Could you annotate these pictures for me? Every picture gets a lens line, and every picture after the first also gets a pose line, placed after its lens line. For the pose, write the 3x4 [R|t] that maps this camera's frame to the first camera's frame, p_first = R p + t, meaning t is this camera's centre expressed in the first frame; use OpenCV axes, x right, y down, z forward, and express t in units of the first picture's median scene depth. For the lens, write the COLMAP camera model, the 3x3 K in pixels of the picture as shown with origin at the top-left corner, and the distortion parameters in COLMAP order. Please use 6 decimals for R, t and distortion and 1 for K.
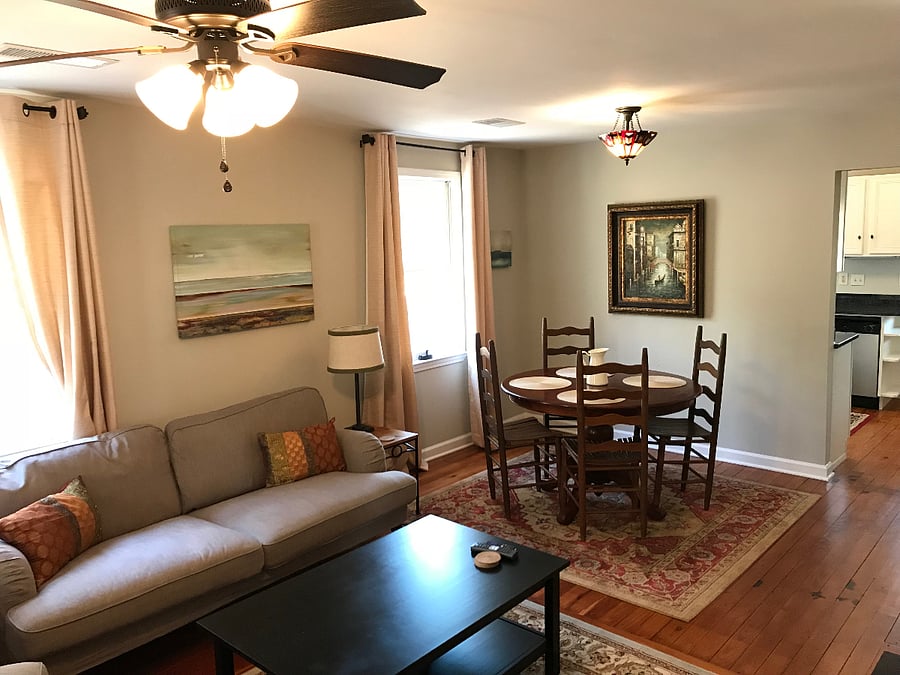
lens RADIAL K [[722.1, 0, 451.5], [0, 722.1, 331.5], [0, 0, 1]] dist [0.002043, -0.002454]
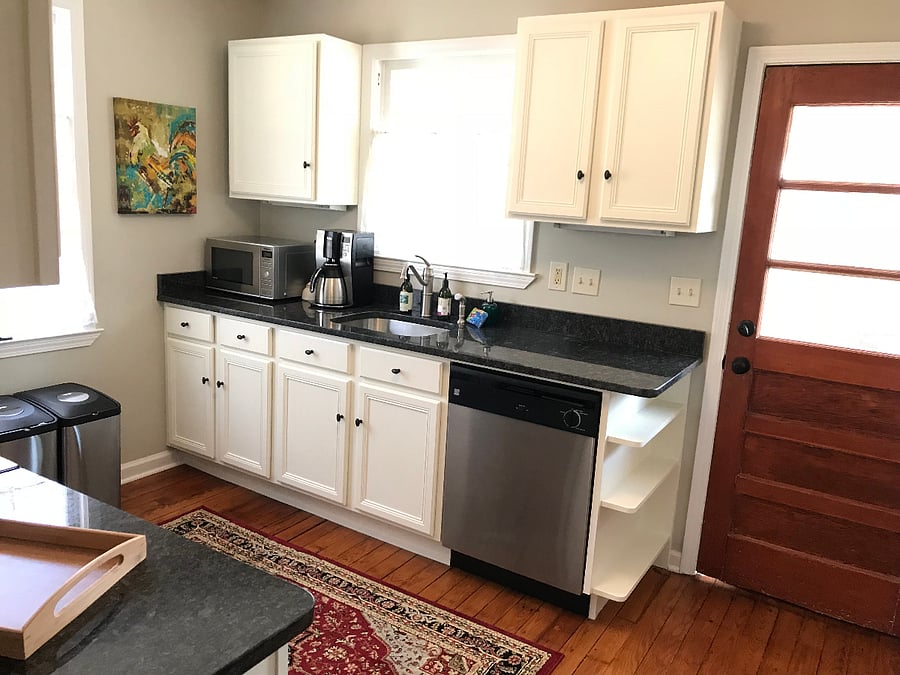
lens RADIAL K [[722.1, 0, 451.5], [0, 722.1, 331.5], [0, 0, 1]] dist [0.002043, -0.002454]
pose [[0.979920, 0.058457, 0.190630, 0.428247], [-0.070454, 0.995898, 0.056769, -0.063881], [-0.186529, -0.069060, 0.980019, 0.630024]]
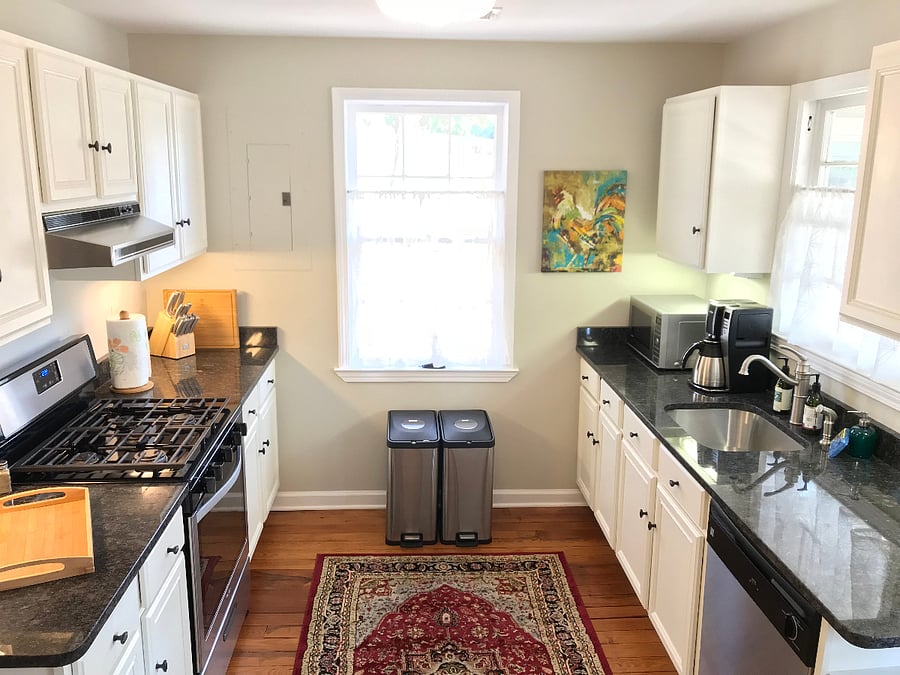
lens RADIAL K [[737.2, 0, 447.0], [0, 737.2, 326.1], [0, 0, 1]] dist [0.003881, -0.002314]
pose [[0.705191, 0.192625, -0.682350, 0.631077], [-0.127237, 0.981146, 0.145478, -0.129737], [0.697507, -0.015770, 0.716404, 0.701158]]
